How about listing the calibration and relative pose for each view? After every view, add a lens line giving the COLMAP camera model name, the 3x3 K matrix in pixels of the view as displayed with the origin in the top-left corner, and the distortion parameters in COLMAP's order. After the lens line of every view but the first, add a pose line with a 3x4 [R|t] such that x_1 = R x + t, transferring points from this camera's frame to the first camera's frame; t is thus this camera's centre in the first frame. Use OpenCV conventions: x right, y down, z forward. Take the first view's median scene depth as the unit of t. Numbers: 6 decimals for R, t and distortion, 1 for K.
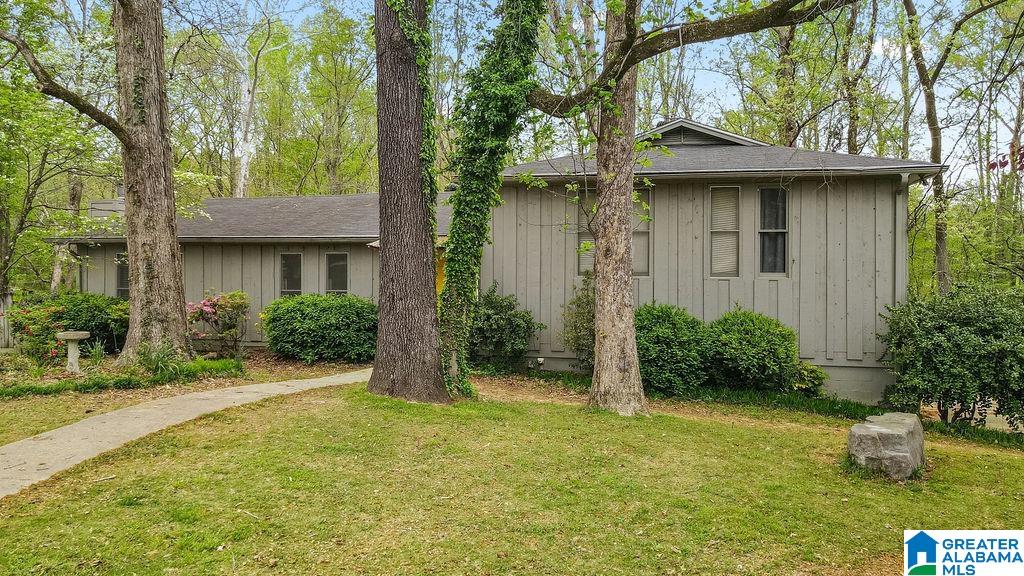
lens RADIAL K [[718.3, 0, 512.0], [0, 718.3, 288.0], [0, 0, 1]] dist [-0.006842, -0.001075]
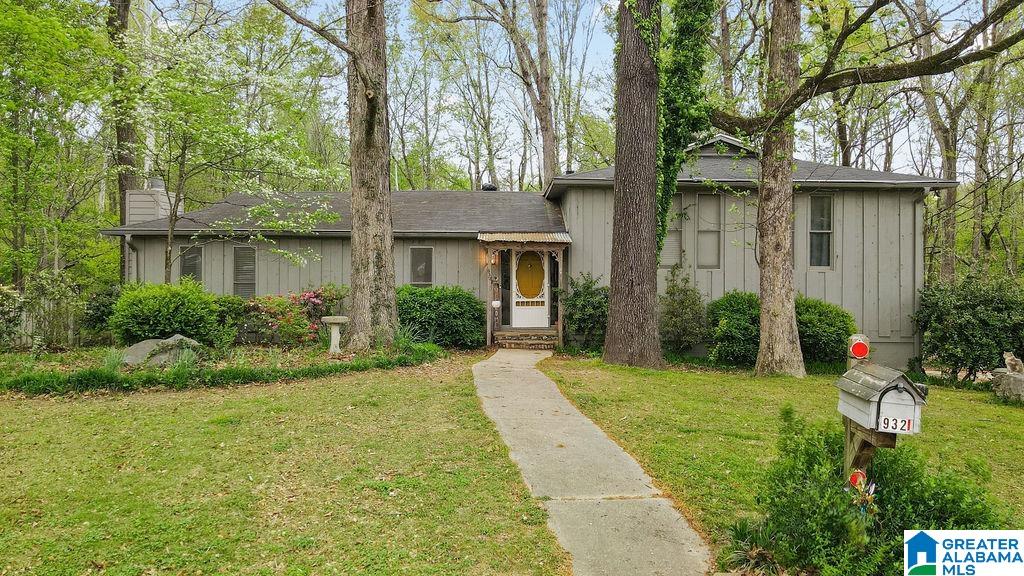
lens RADIAL K [[718.3, 0, 512.0], [0, 718.3, 288.0], [0, 0, 1]] dist [-0.006842, -0.001075]
pose [[0.978221, -0.003062, 0.207542, -0.435944], [0.002950, 0.999995, 0.000847, 0.014227], [-0.207544, -0.000216, 0.978226, -0.082375]]
